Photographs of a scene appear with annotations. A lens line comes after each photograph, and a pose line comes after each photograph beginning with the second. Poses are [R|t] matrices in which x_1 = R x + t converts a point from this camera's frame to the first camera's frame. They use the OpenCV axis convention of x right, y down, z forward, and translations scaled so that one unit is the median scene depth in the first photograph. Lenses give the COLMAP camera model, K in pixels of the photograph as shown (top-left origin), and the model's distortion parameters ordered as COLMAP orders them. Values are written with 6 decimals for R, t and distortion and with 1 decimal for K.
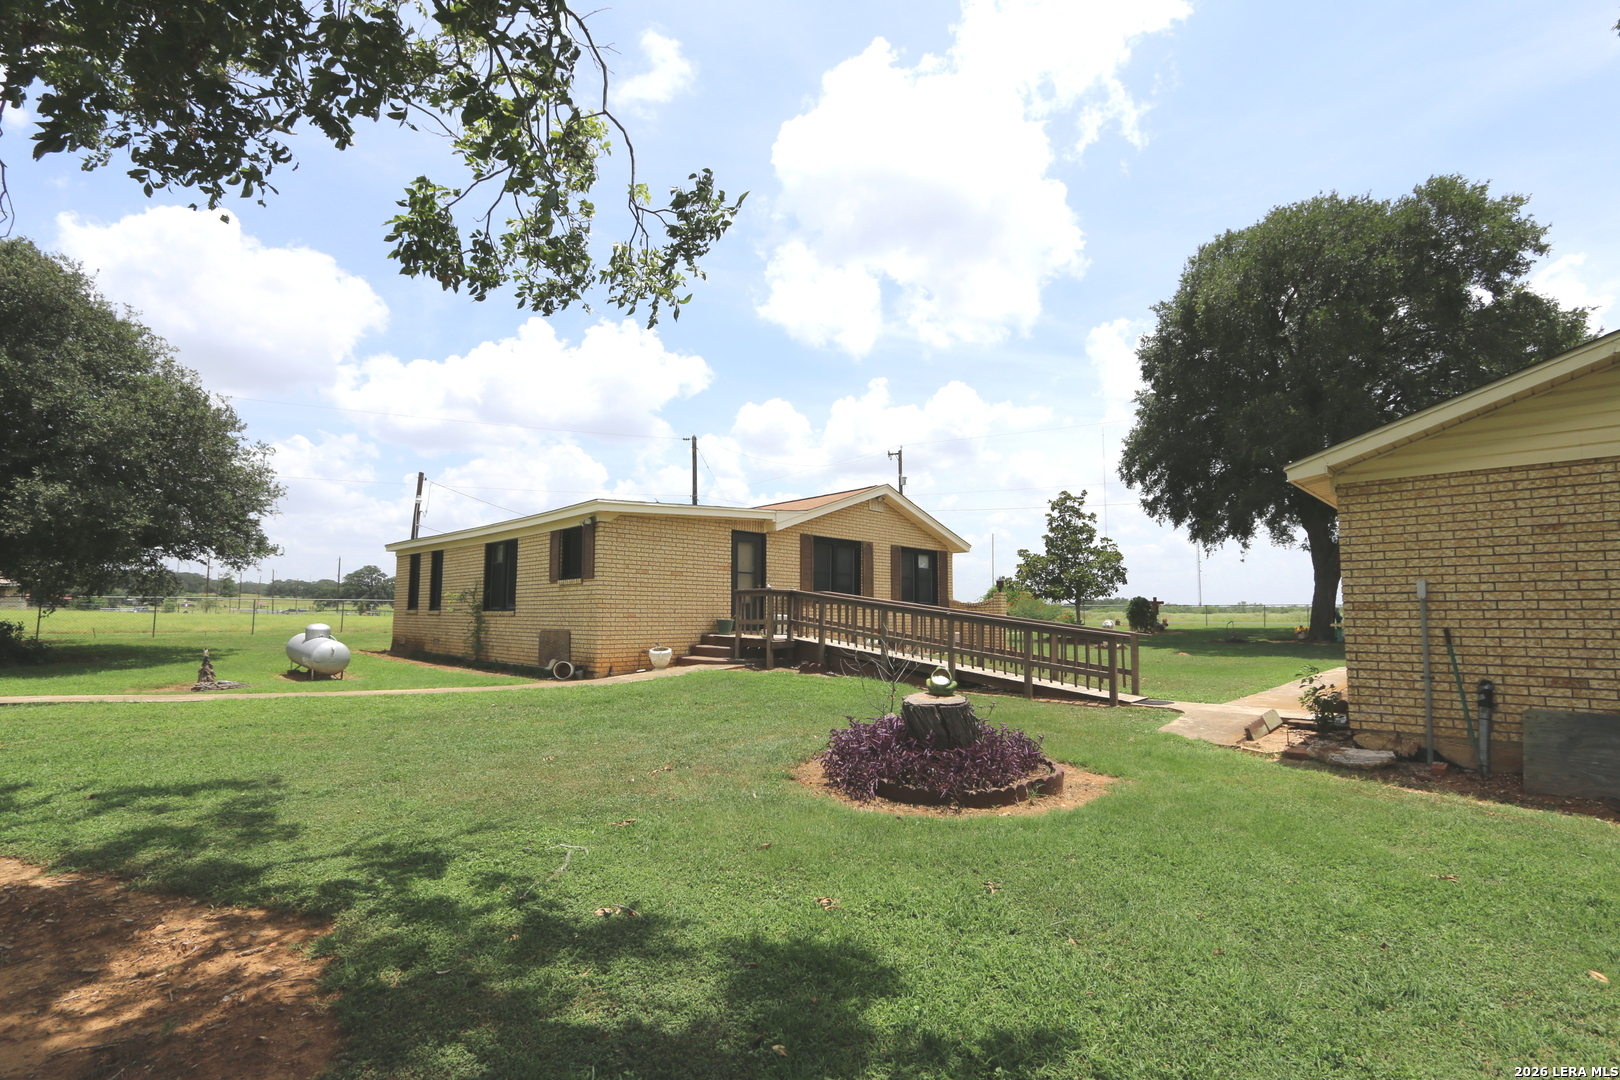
lens RADIAL K [[737.0, 0, 817.8], [0, 737.0, 542.4], [0, 0, 1]] dist [-0.018848, -0.000596]
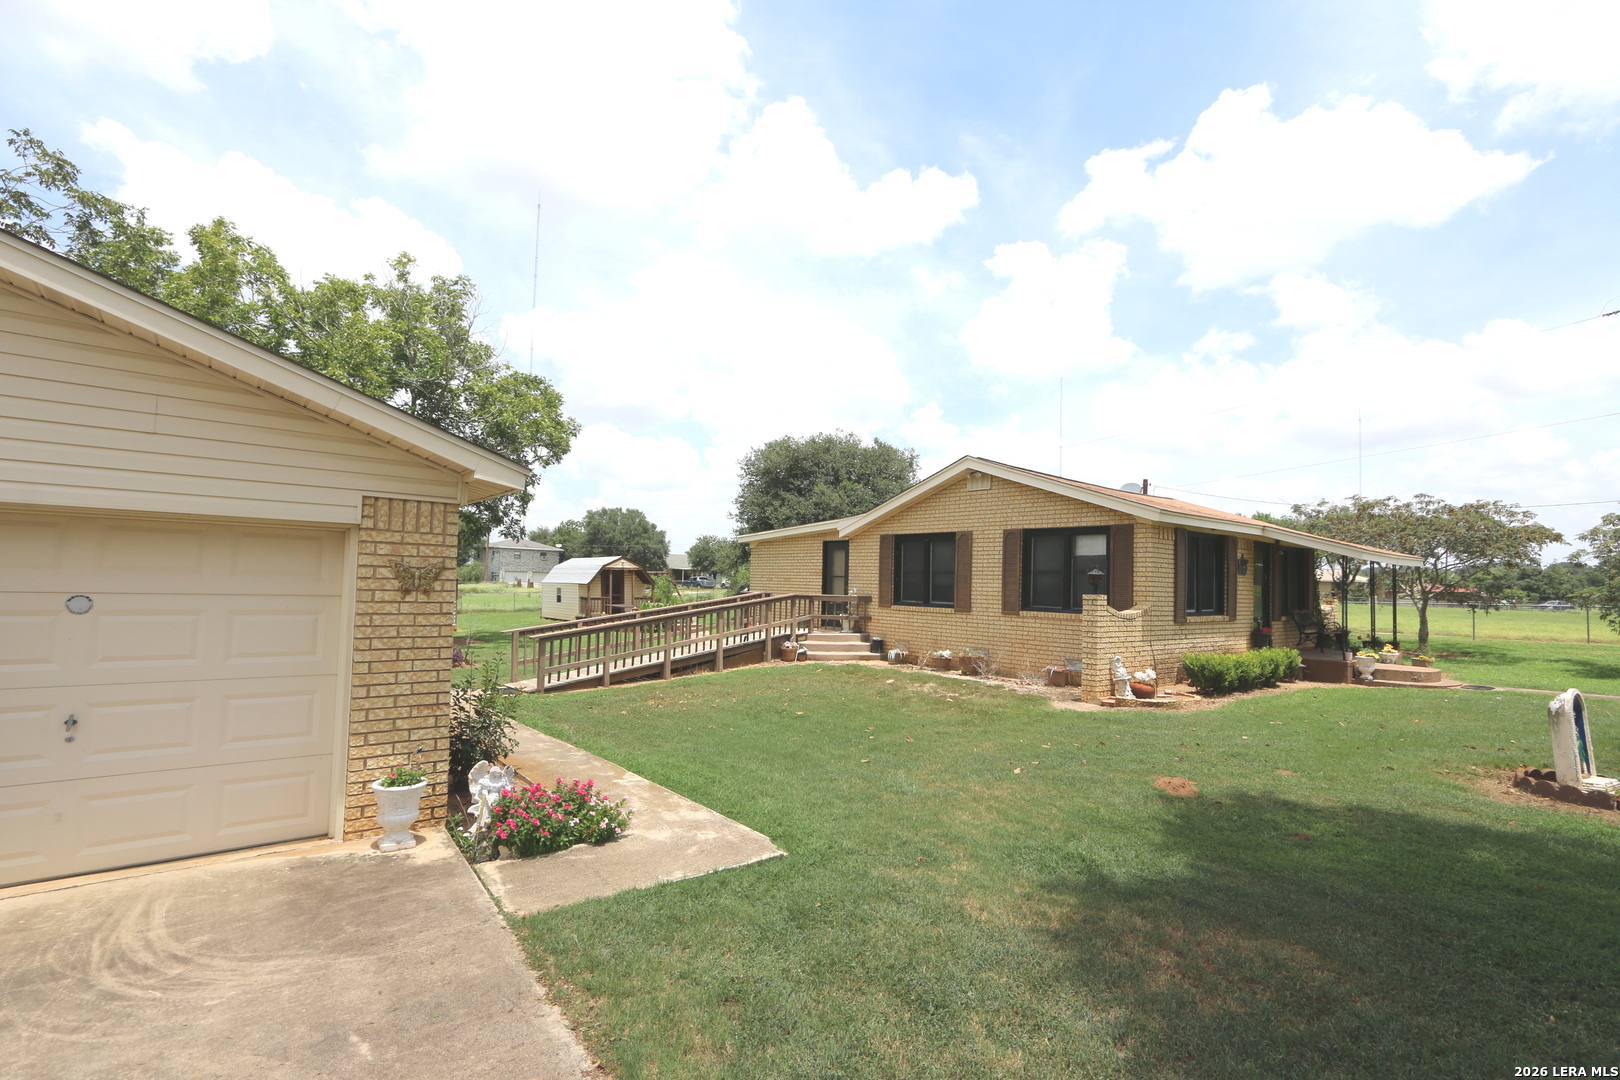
lens RADIAL K [[737.0, 0, 808.6], [0, 737.0, 540.1], [0, 0, 1]] dist [-0.018848, -0.000596]
pose [[-0.109452, -0.063732, -0.991947, 0.880706], [0.075350, 0.994539, -0.072213, 0.053723], [0.991132, -0.082648, -0.104052, 0.905593]]
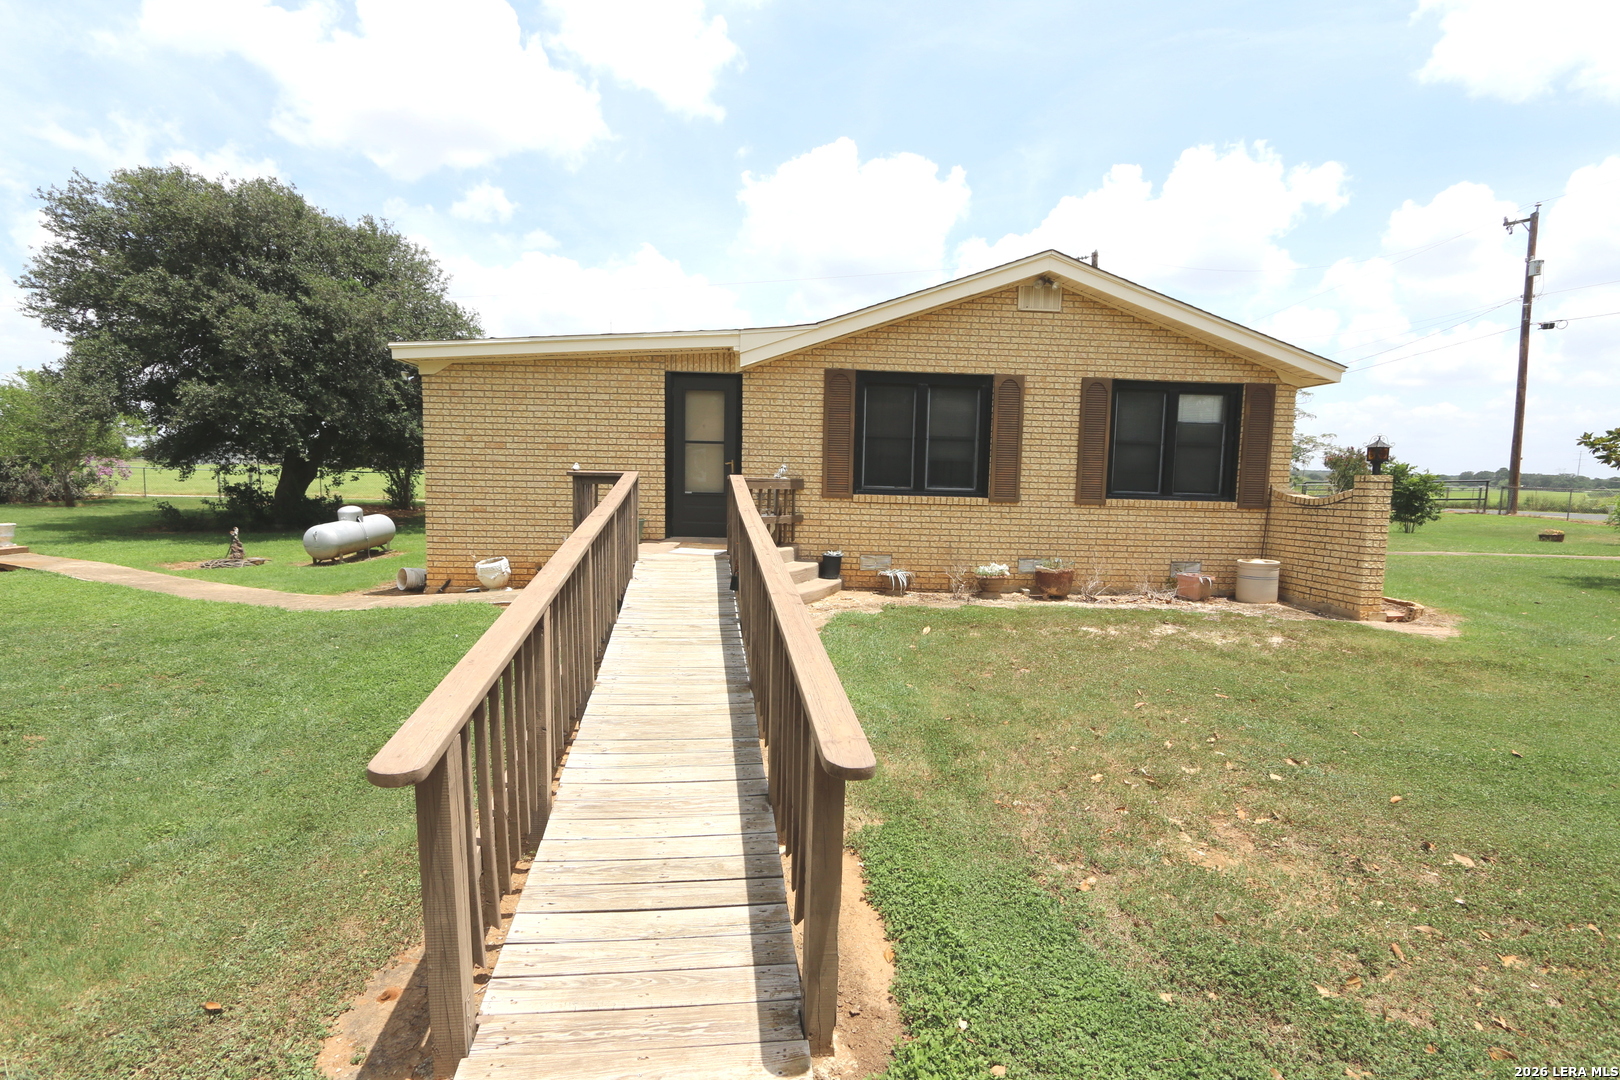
lens RADIAL K [[737.0, 0, 807.4], [0, 737.0, 533.1], [0, 0, 1]] dist [-0.018848, -0.000596]
pose [[0.714510, 0.068734, -0.696241, 0.327102], [0.049596, 0.987683, 0.148403, 0.024590], [0.697865, -0.140566, 0.702300, 0.524018]]
